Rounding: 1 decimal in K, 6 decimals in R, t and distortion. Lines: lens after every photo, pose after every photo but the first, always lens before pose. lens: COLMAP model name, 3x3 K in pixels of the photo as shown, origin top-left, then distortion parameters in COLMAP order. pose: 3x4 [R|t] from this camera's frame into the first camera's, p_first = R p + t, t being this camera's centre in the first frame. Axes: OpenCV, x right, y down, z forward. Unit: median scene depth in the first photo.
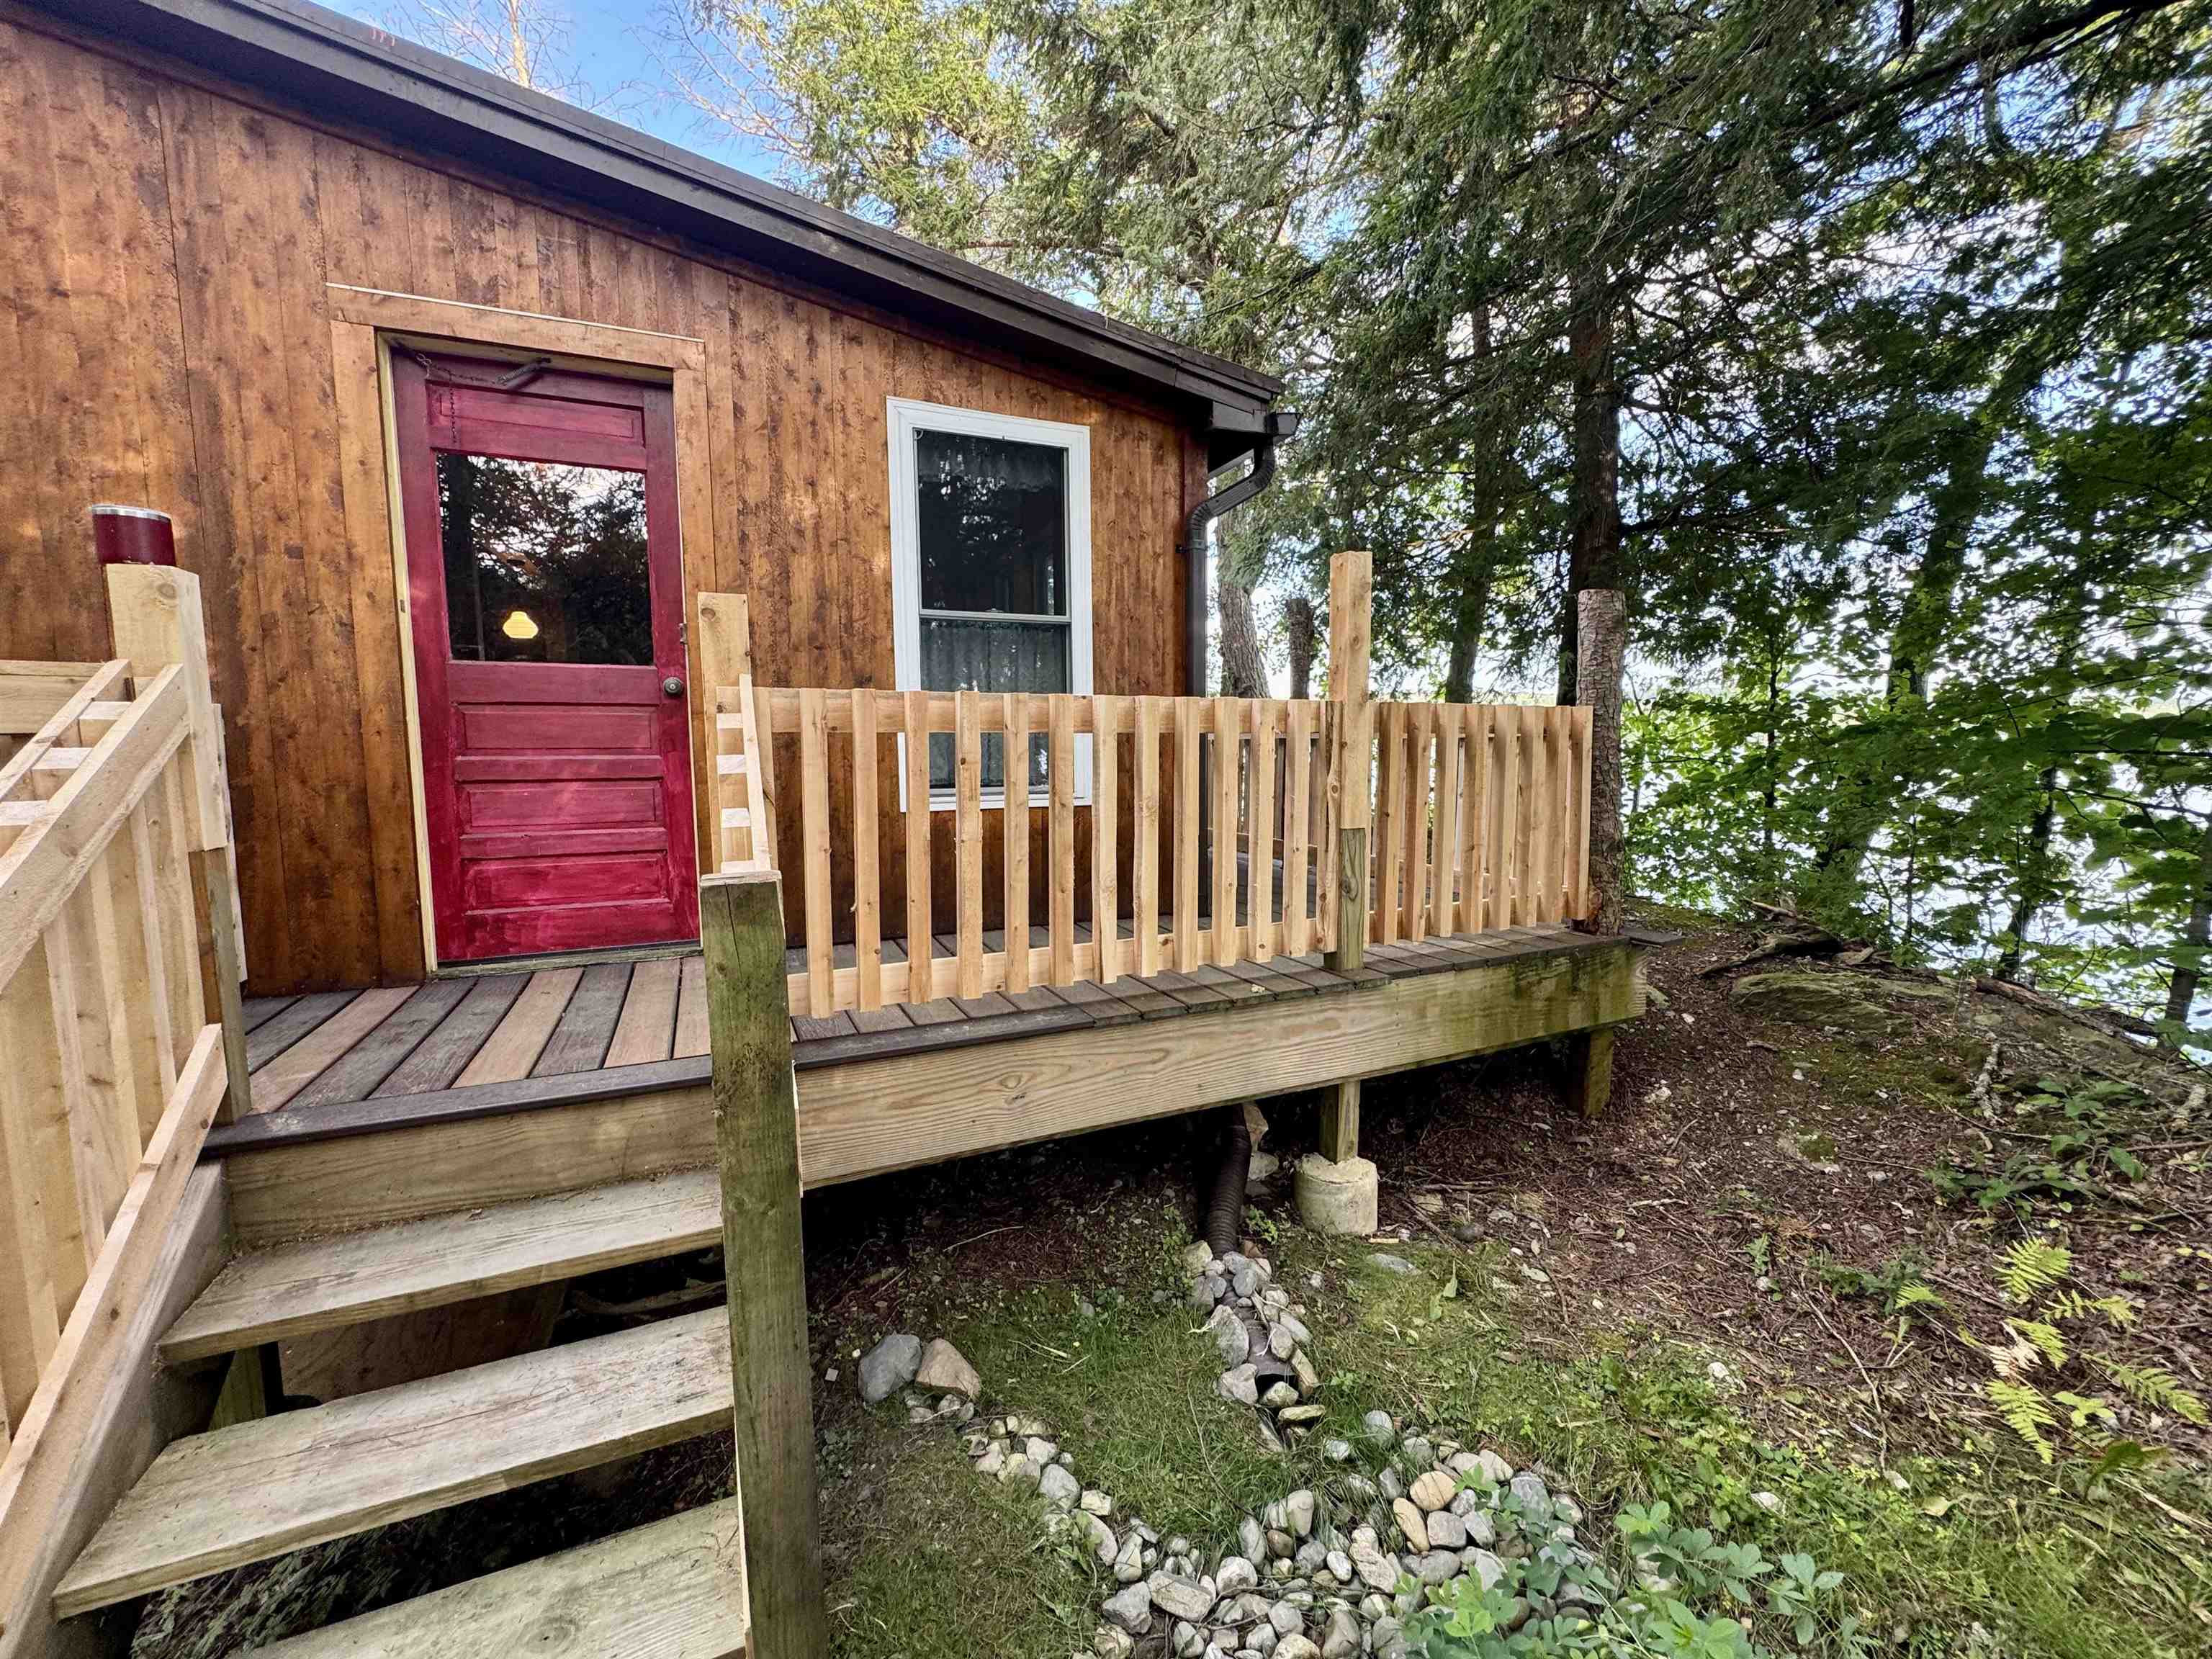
lens RADIAL K [[885.0, 0, 1103.1], [0, 885.0, 826.7], [0, 0, 1]] dist [-0.001898, 0.000658]
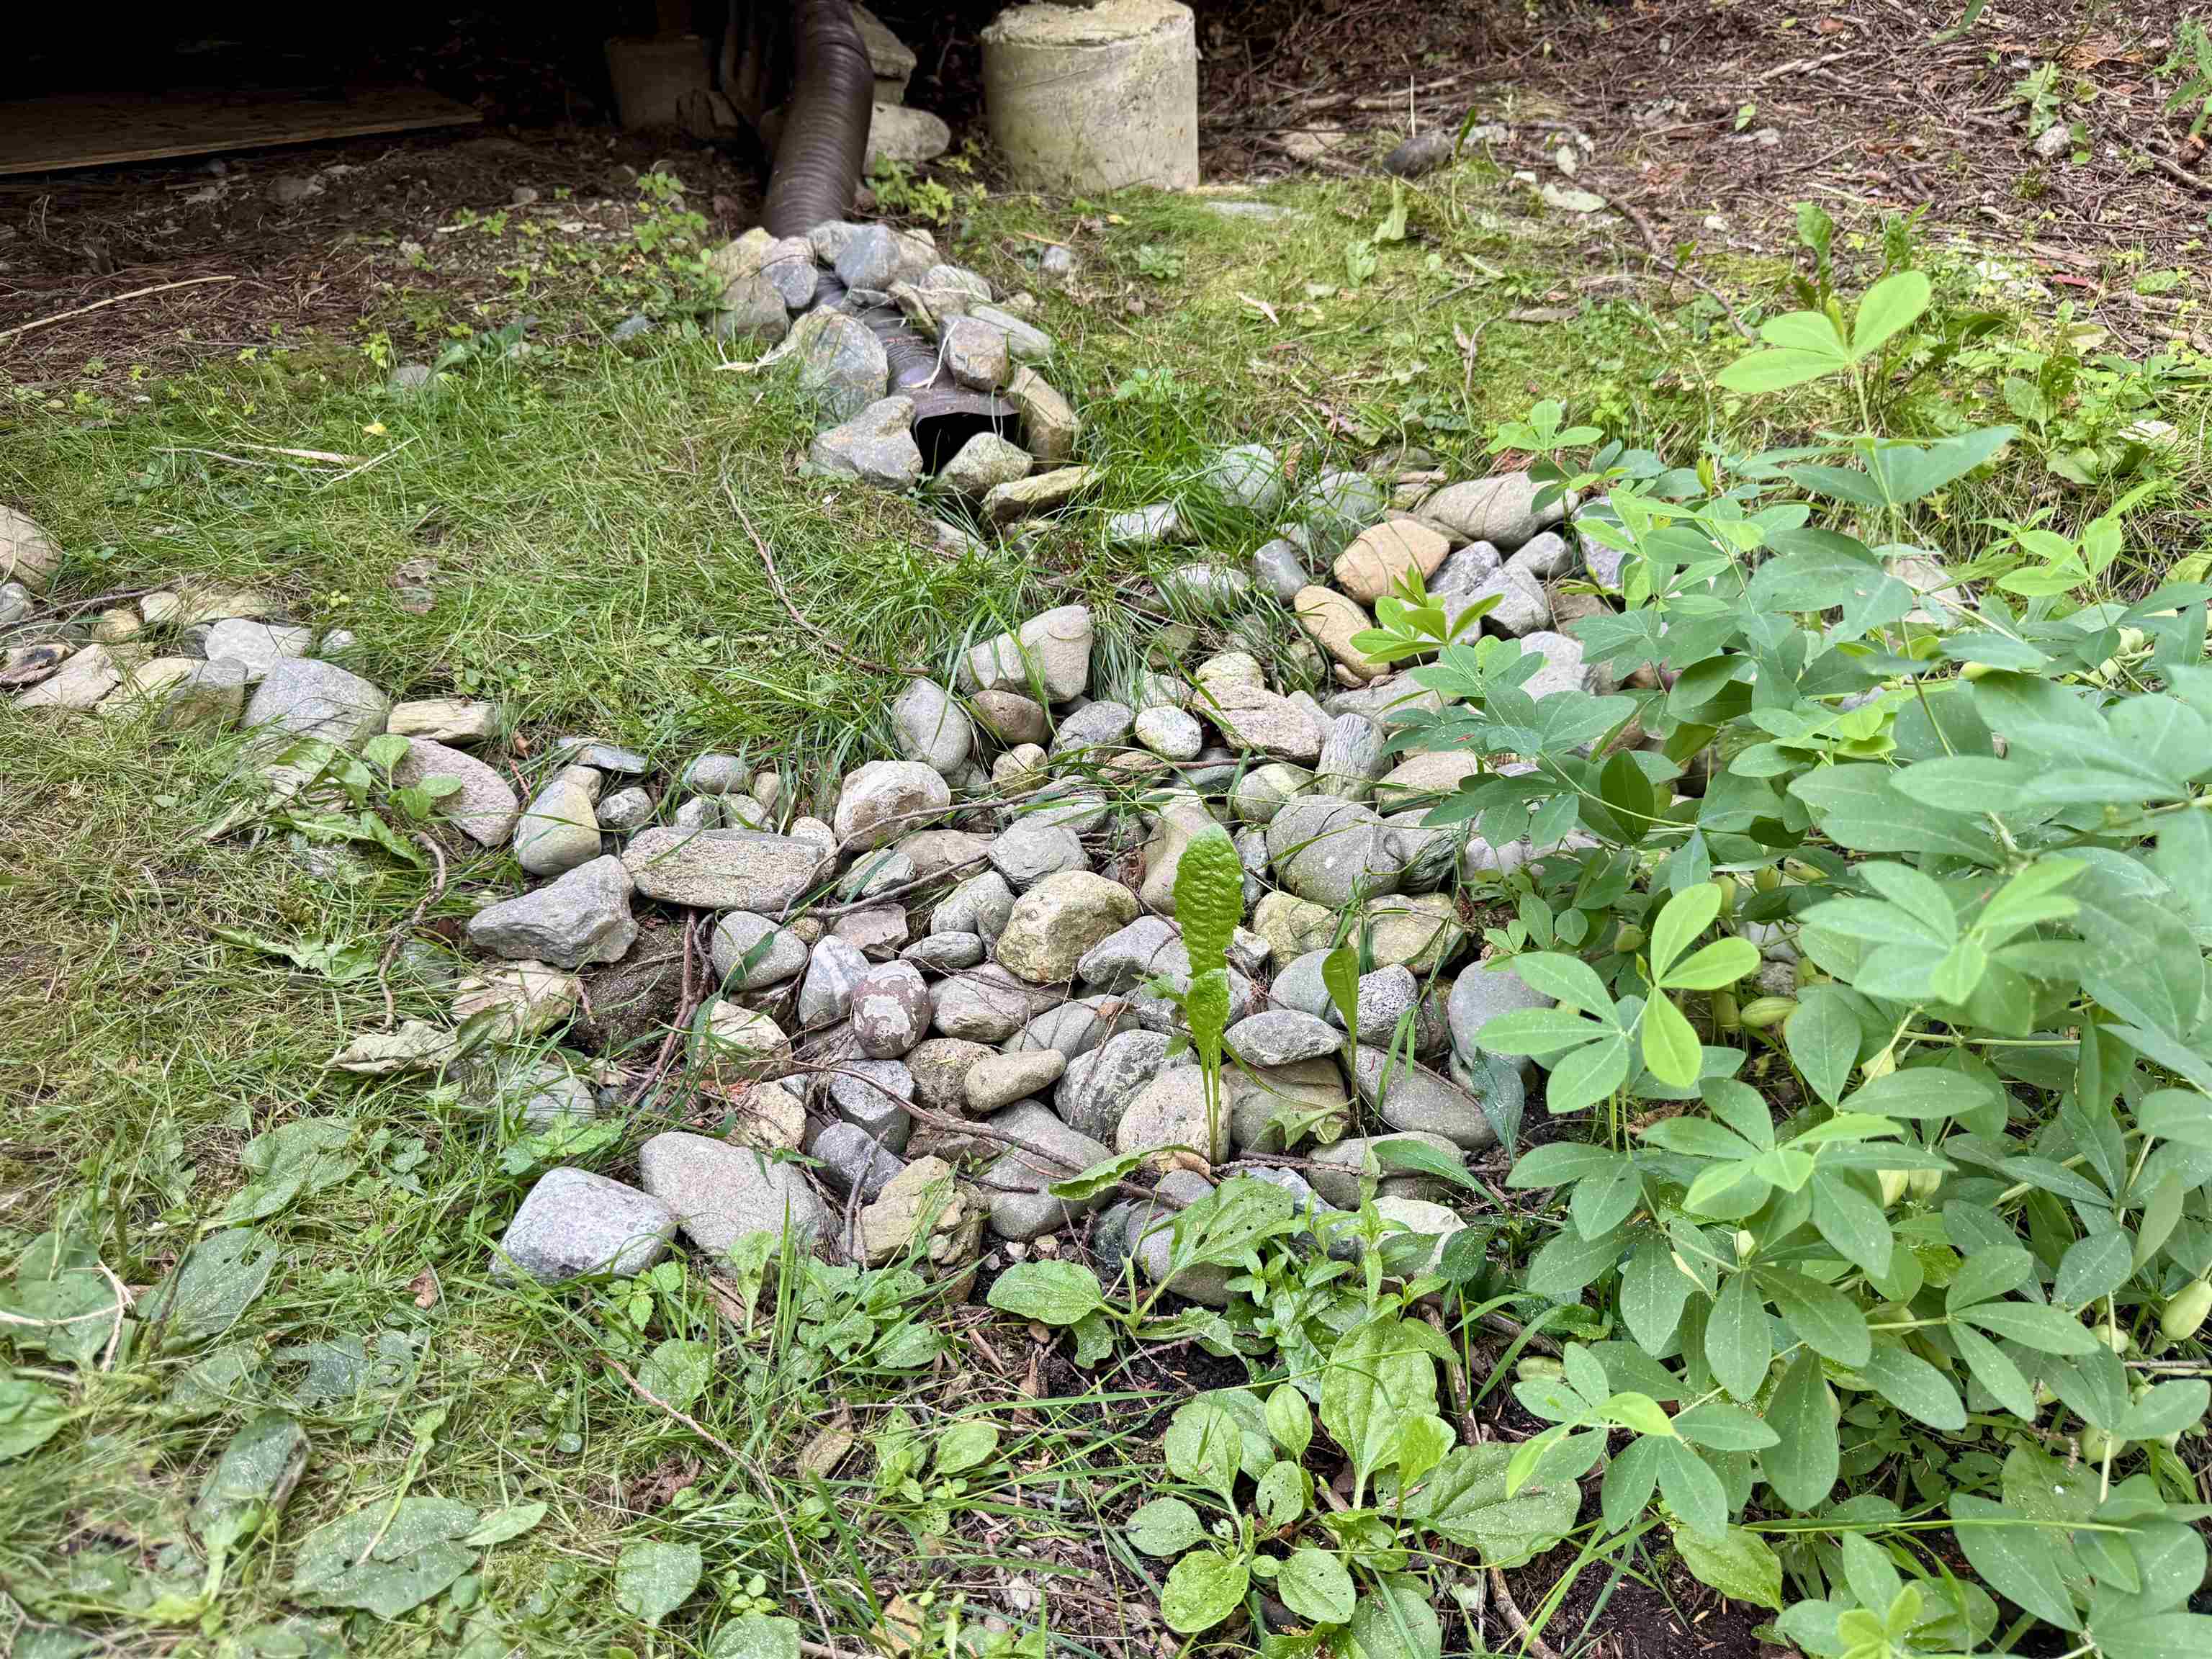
lens RADIAL K [[1561.2, 0, 1090.8], [0, 1561.2, 834.6], [0, 0, 1]] dist [0.081130, -0.109720]
pose [[0.958349, -0.186943, 0.215917, 0.069348], [0.051017, 0.855903, 0.514614, 0.415823], [-0.281007, -0.482164, 0.829791, 0.351605]]
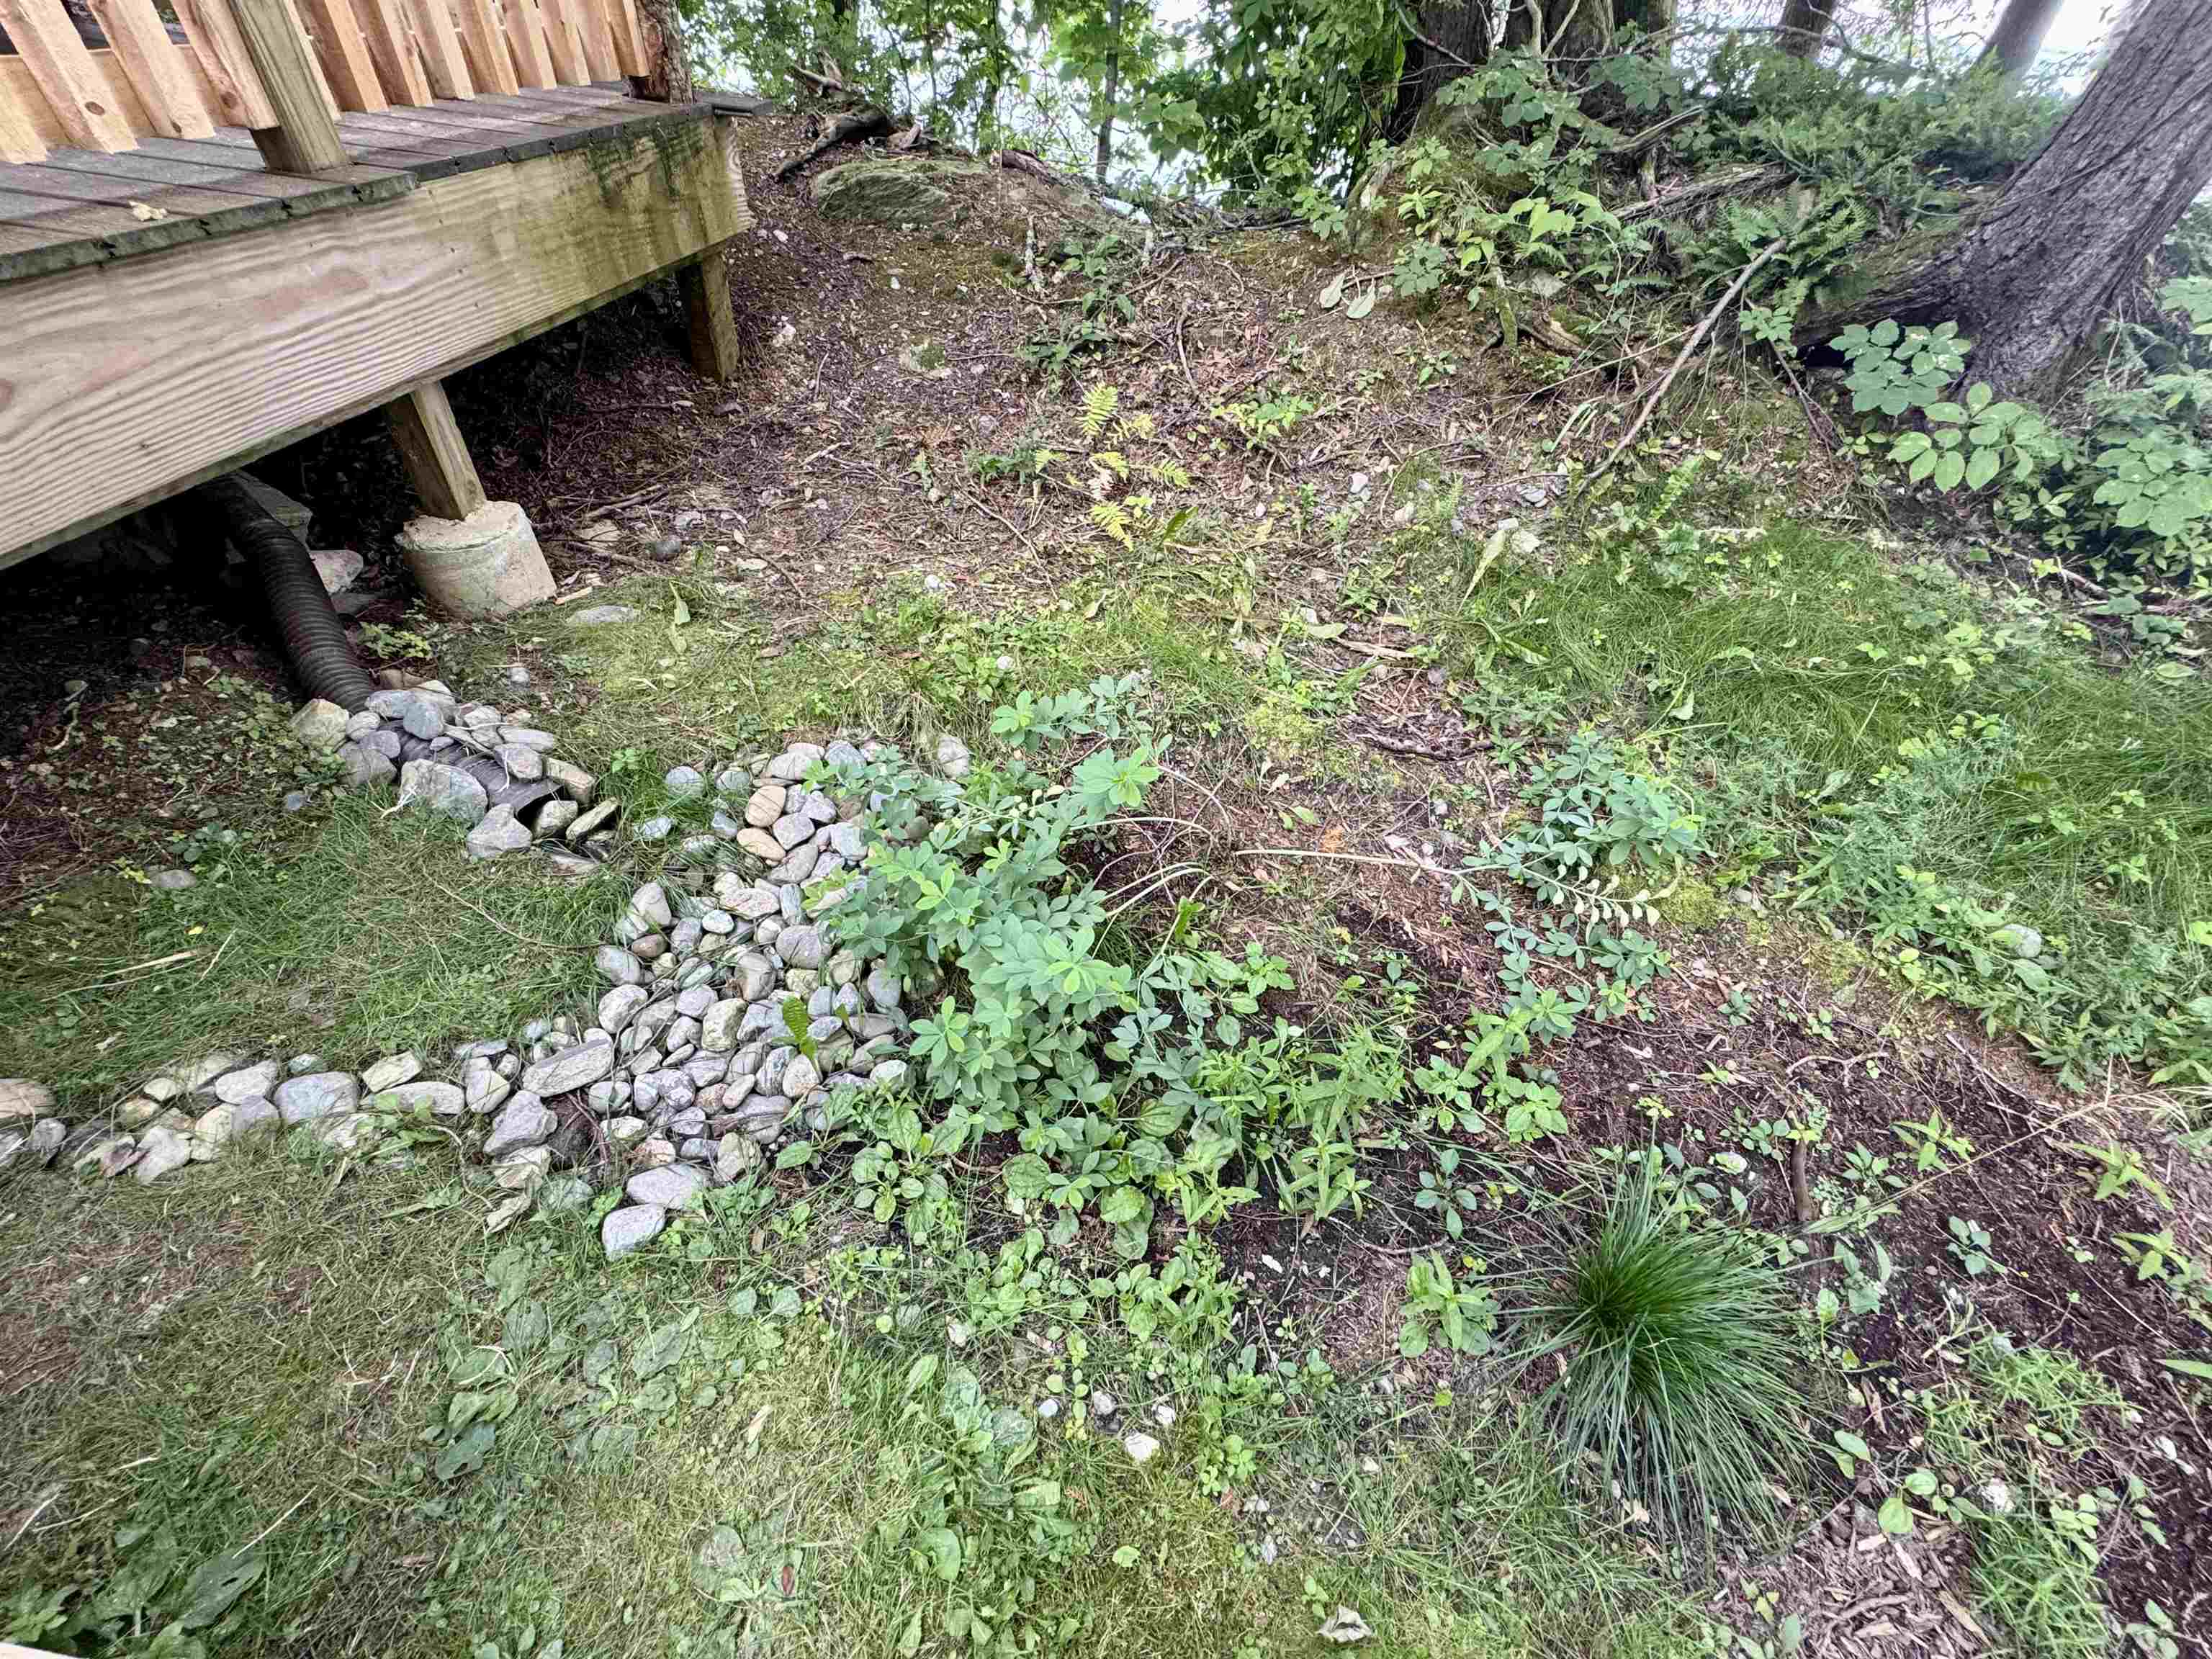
lens RADIAL K [[885.0, 0, 1103.1], [0, 885.0, 826.7], [0, 0, 1]] dist [-0.001898, 0.000658]
pose [[0.565312, -0.539202, 0.624246, -0.017634], [-0.012658, 0.751015, 0.660164, 0.121304], [-0.824780, -0.381100, 0.417733, 0.256031]]
